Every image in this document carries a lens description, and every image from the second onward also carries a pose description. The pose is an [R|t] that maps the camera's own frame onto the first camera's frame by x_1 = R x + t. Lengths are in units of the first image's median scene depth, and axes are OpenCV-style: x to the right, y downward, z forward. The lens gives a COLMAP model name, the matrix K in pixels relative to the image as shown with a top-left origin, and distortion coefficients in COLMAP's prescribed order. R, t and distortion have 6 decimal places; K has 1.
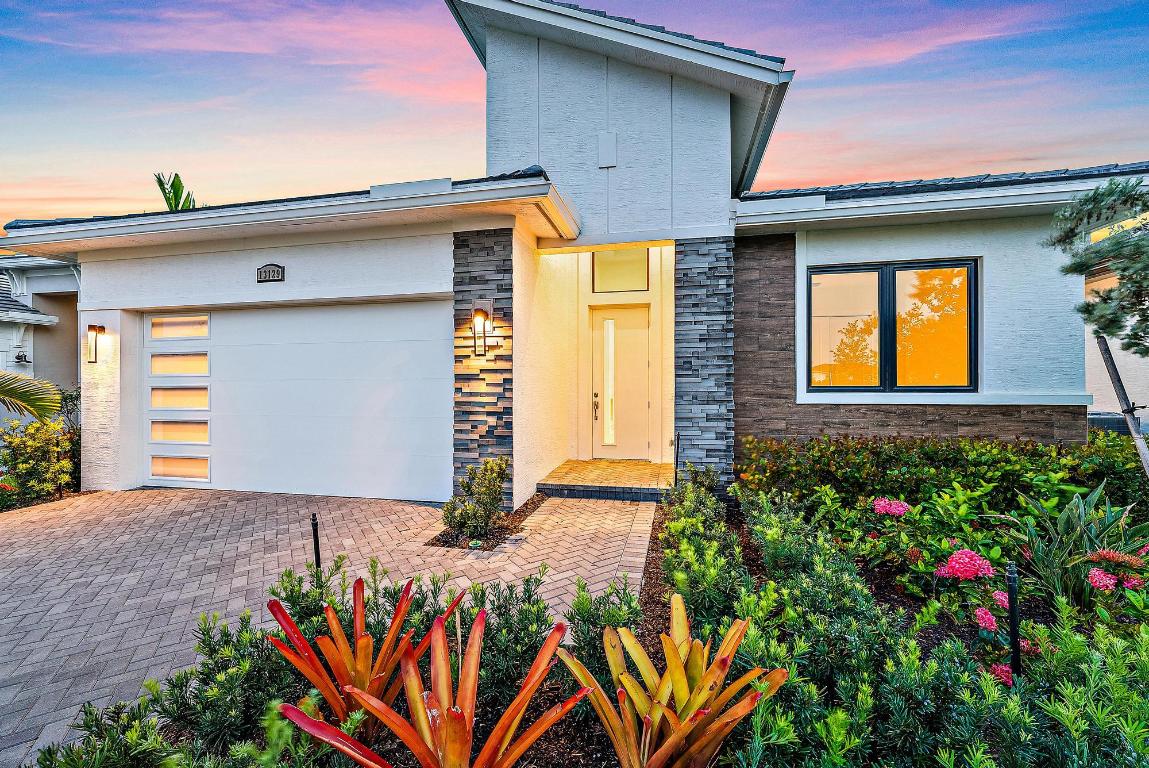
lens RADIAL K [[460.9, 0, 582.0], [0, 460.9, 387.3], [0, 0, 1]] dist [-0.001055, -0.000069]
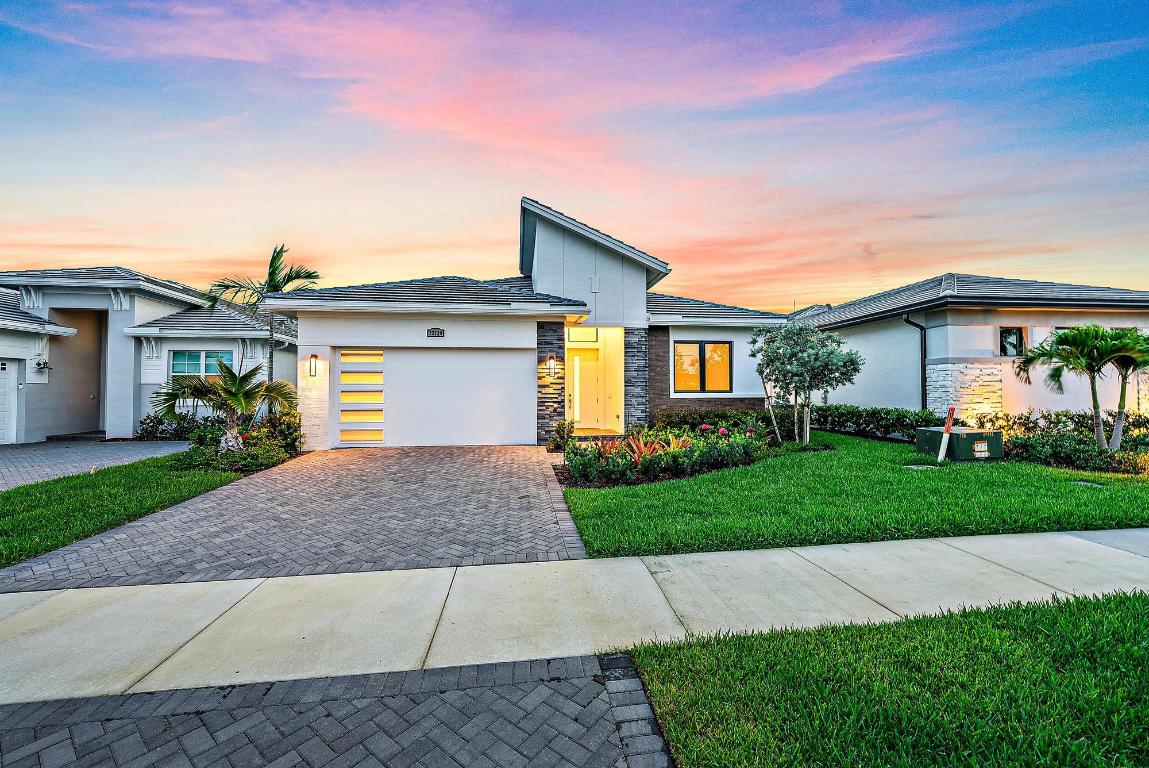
lens RADIAL K [[460.9, 0, 582.0], [0, 460.9, 387.3], [0, 0, 1]] dist [-0.001055, -0.000069]
pose [[0.940124, 0.004412, 0.340804, -0.801372], [0.000438, 0.999900, -0.014152, 0.015191], [-0.340832, 0.013454, 0.940028, -1.123281]]
